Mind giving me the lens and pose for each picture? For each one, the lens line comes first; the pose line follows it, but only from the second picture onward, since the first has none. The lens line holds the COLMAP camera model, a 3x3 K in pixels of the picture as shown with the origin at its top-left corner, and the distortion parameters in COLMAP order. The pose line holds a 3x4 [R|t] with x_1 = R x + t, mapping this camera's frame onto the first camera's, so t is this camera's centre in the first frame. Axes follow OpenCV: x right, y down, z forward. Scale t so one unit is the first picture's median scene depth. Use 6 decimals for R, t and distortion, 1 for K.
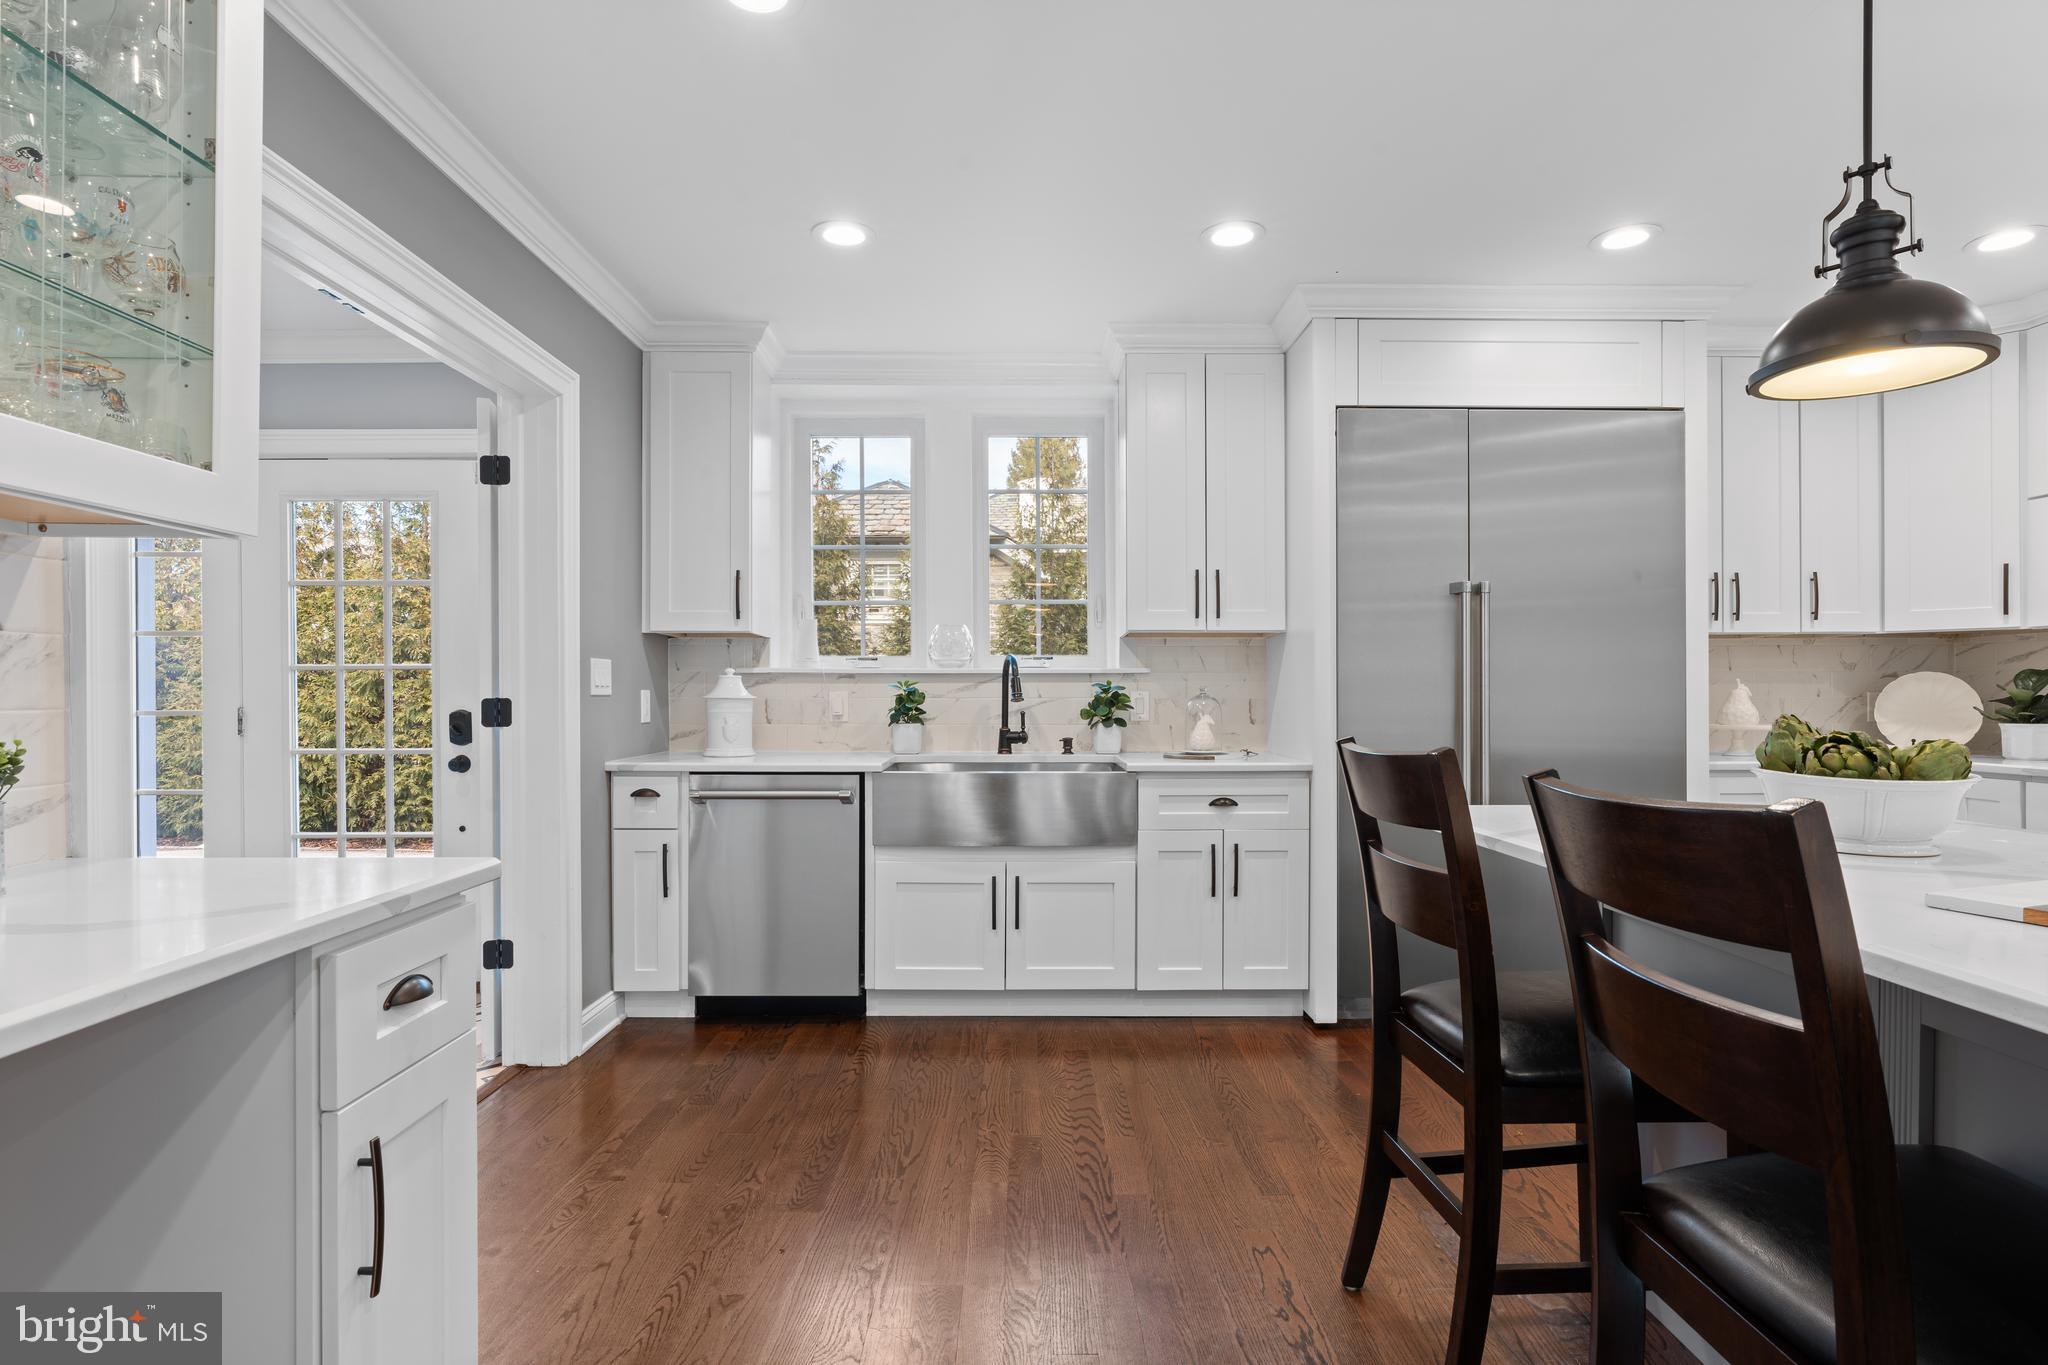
lens RADIAL K [[1012.9, 0, 1028.4], [0, 1012.9, 695.6], [0, 0, 1]] dist [-0.002665, 0.000111]
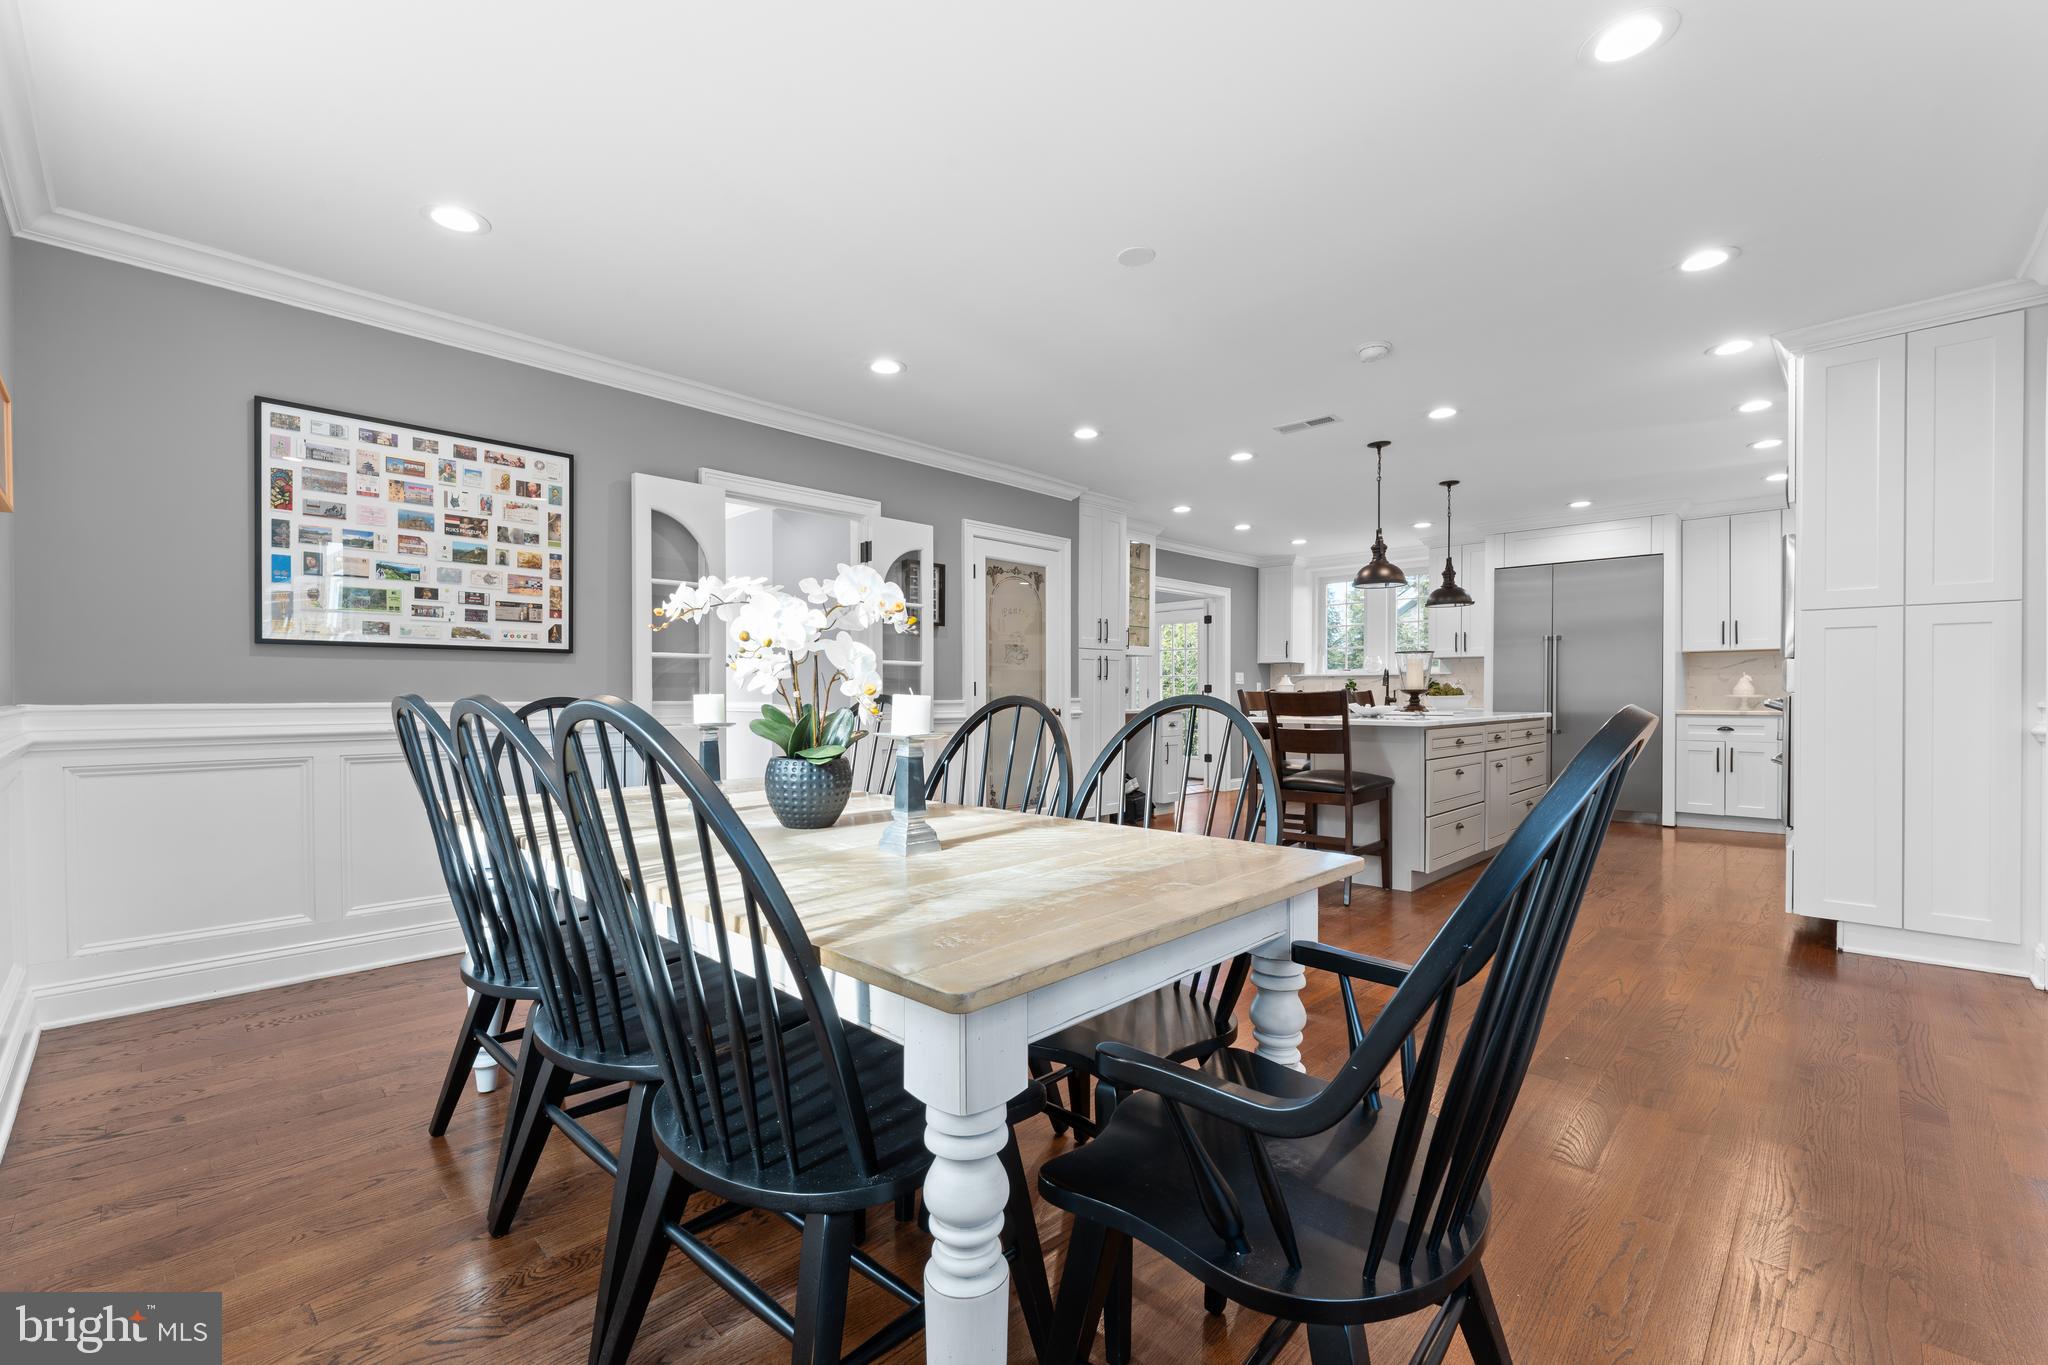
lens RADIAL K [[870.8, 0, 1026.4], [0, 870.8, 706.0], [0, 0, 1]] dist [0.000795, 0.000014]
pose [[0.705580, 0.009372, -0.708568, 0.986983], [-0.002144, 0.999936, 0.011091, 0.036911], [0.708627, -0.006306, 0.705555, -1.328912]]
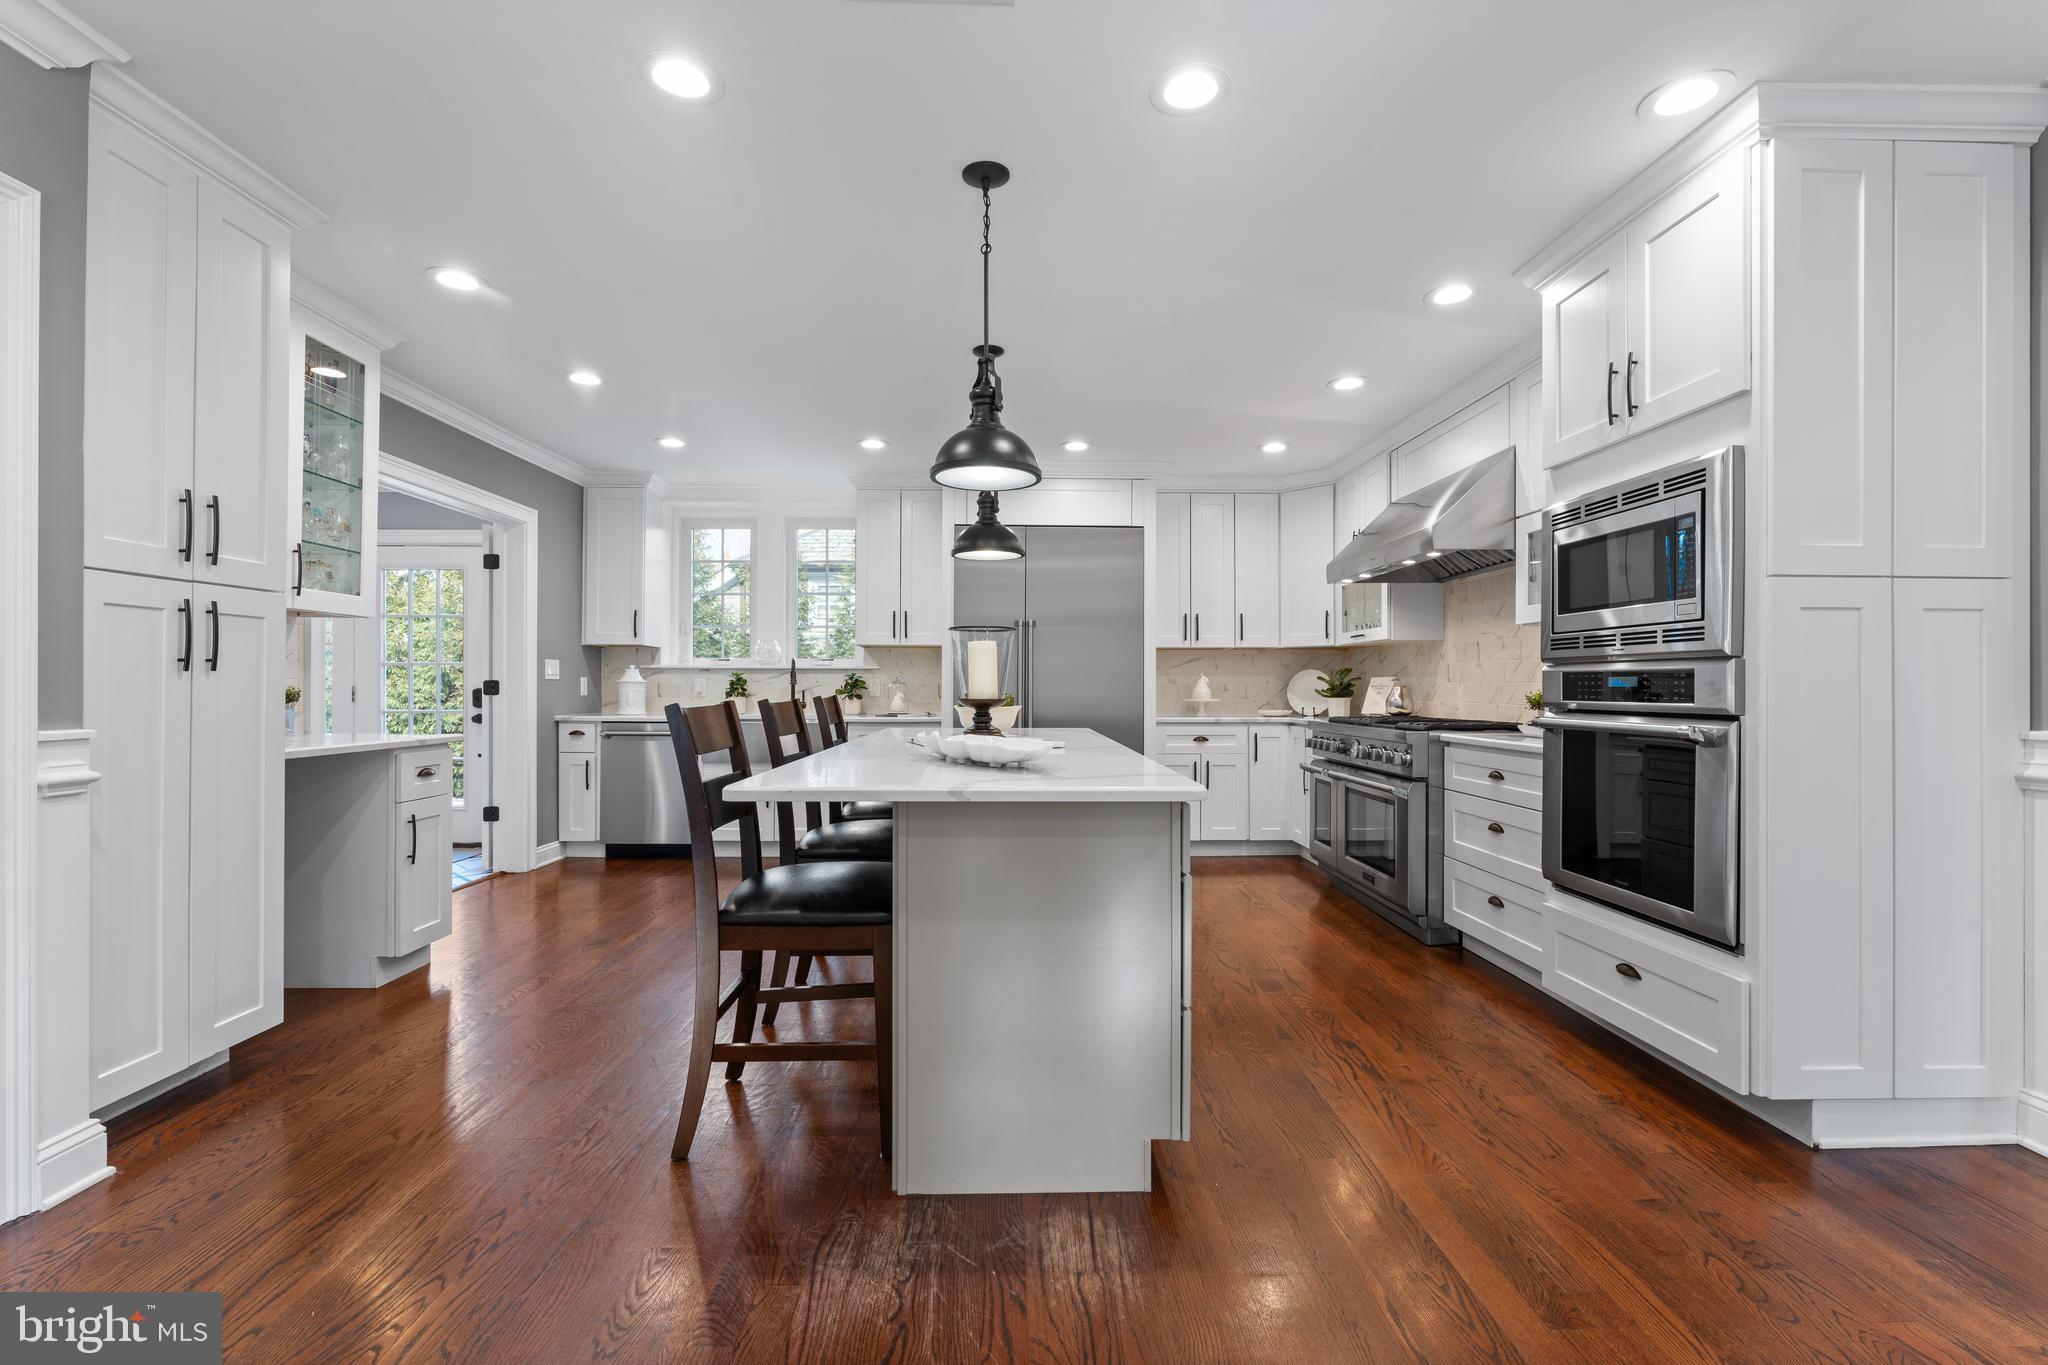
lens RADIAL K [[869.6, 0, 1024.0], [0, 869.6, 682.5], [0, 0, 1]] dist [-0.003378, -0.000177]
pose [[0.999933, 0.003260, 0.011080, 0.396850], [-0.003172, 0.999963, -0.007940, 0.014215], [-0.011106, 0.007904, 0.999907, -0.559947]]
